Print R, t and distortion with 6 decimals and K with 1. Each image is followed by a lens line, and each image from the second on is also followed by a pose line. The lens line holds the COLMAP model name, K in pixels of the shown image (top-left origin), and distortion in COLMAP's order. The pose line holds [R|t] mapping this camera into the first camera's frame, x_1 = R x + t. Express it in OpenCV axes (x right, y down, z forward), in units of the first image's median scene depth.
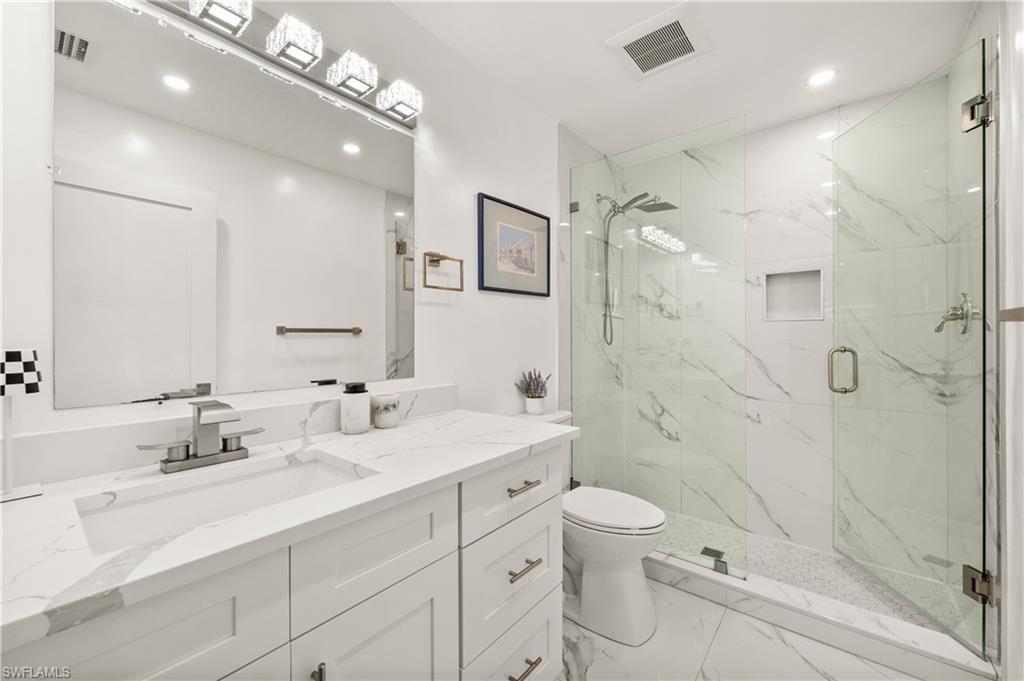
lens RADIAL K [[407.7, 0, 511.2], [0, 407.7, 337.5], [0, 0, 1]] dist [0.000797, 0.000029]
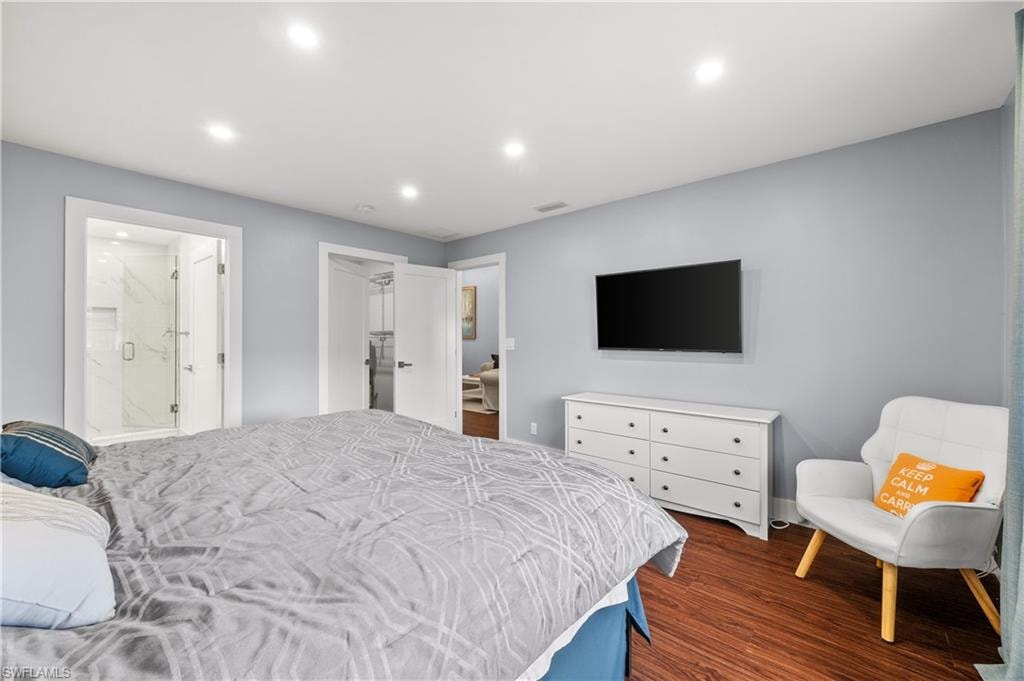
lens RADIAL K [[407.7, 0, 511.2], [0, 407.7, 339.3], [0, 0, 1]] dist [0.000797, 0.000029]
pose [[0.020990, 0.011631, 0.999712, -1.867545], [-0.005170, 0.999920, -0.011525, 0.027713], [-0.999766, -0.004927, 0.021049, -1.592611]]
